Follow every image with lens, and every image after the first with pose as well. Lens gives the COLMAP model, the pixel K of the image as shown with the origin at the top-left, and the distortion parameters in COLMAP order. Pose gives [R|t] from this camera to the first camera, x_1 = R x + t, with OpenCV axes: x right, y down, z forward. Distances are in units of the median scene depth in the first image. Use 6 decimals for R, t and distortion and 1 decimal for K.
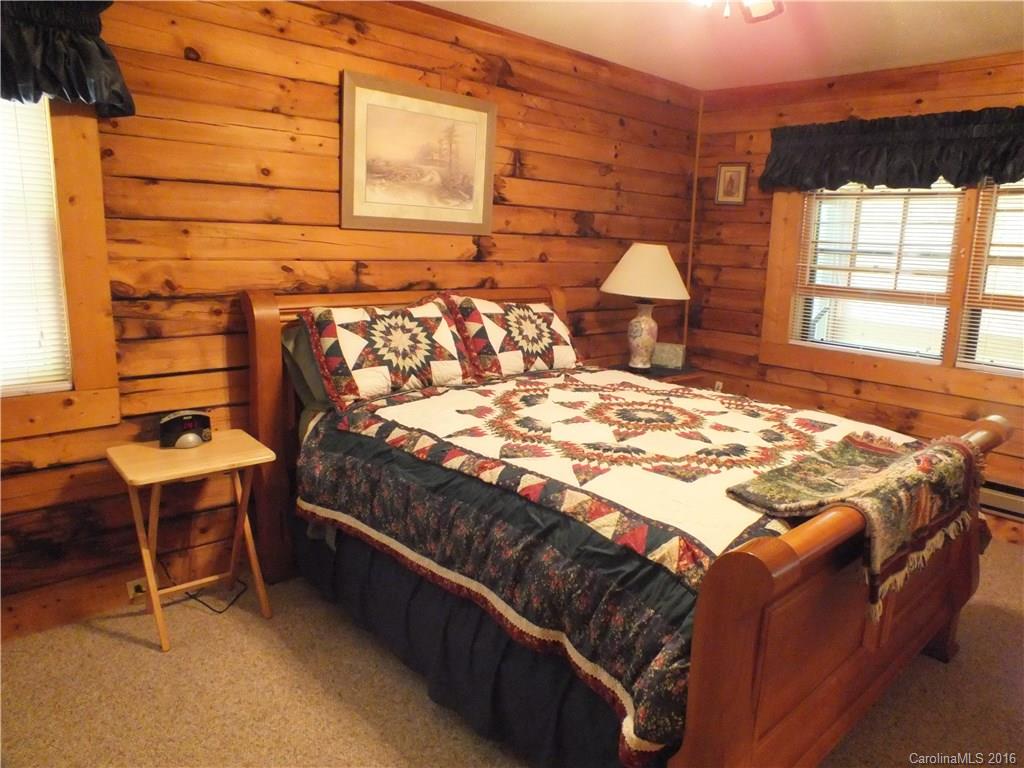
lens RADIAL K [[702.5, 0, 514.0], [0, 702.5, 363.5], [0, 0, 1]] dist [-0.101967, 0.055794]
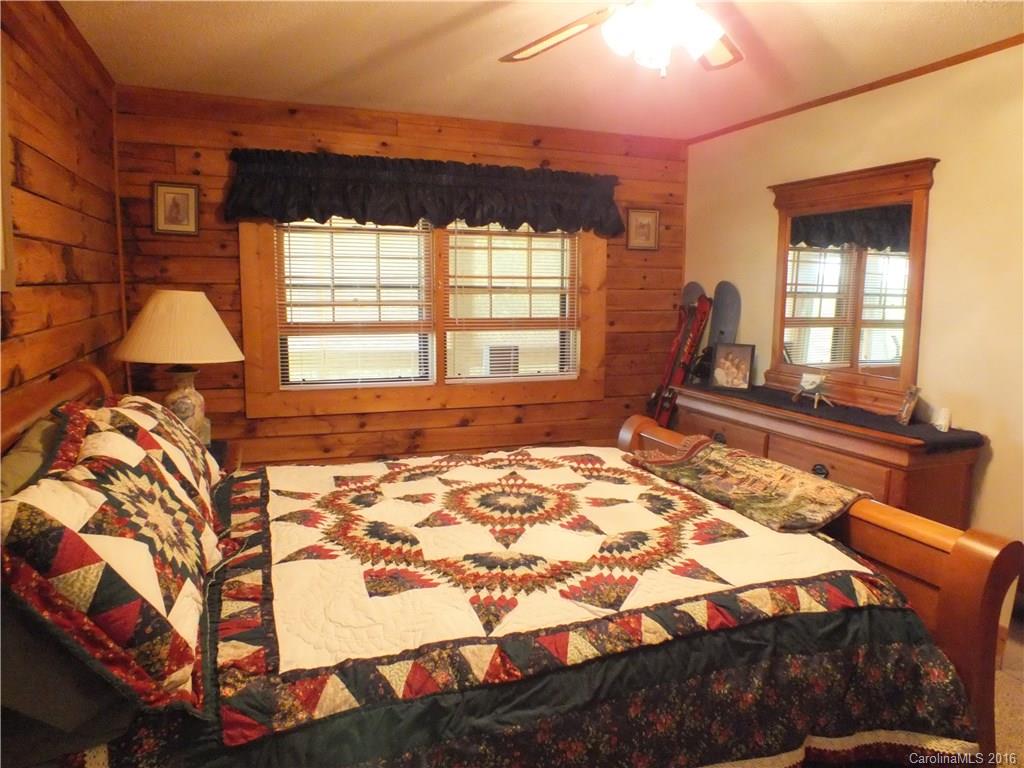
lens RADIAL K [[702.5, 0, 514.0], [0, 702.5, 363.5], [0, 0, 1]] dist [-0.101967, 0.055794]
pose [[0.359949, -0.137339, 0.922808, -0.397964], [0.157069, 0.983909, 0.085166, -0.113201], [-0.919655, 0.114289, 0.375729, 0.459577]]
